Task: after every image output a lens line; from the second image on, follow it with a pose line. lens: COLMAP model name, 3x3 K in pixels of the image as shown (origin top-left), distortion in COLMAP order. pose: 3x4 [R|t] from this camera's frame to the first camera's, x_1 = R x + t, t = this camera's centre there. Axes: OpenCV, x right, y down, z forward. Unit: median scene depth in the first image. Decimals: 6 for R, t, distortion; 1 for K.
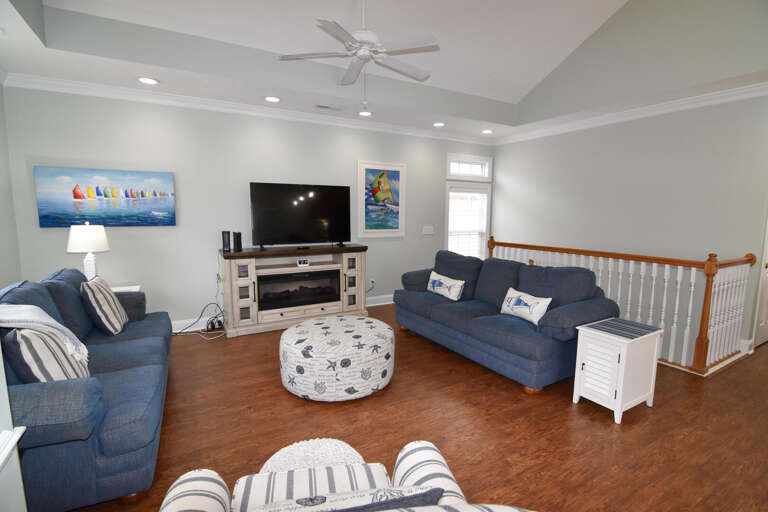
lens RADIAL K [[370.4, 0, 385.7], [0, 370.4, 258.9], [0, 0, 1]] dist [-0.016432, -0.000989]
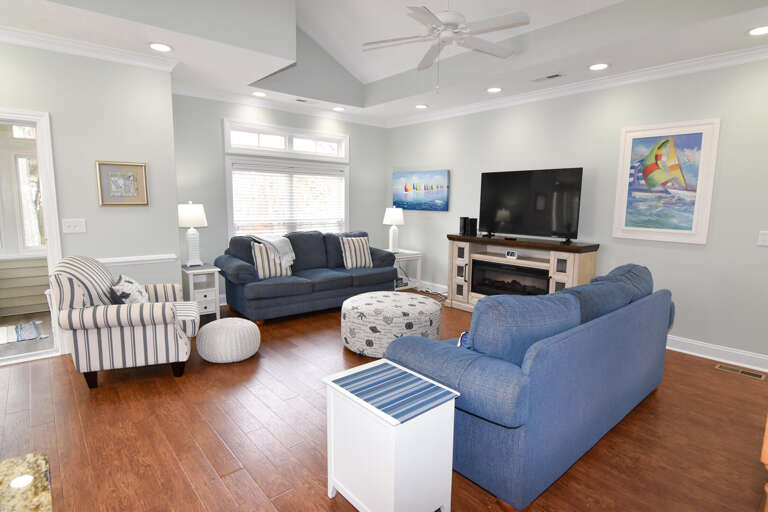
lens RADIAL K [[413.0, 0, 387.3], [0, 413.0, 254.6], [0, 0, 1]] dist [-0.007540, -0.002452]
pose [[0.174112, 0.124094, -0.976875, 0.704187], [-0.134784, 0.985694, 0.101192, -0.050324], [0.975458, 0.114048, 0.188347, 0.468734]]
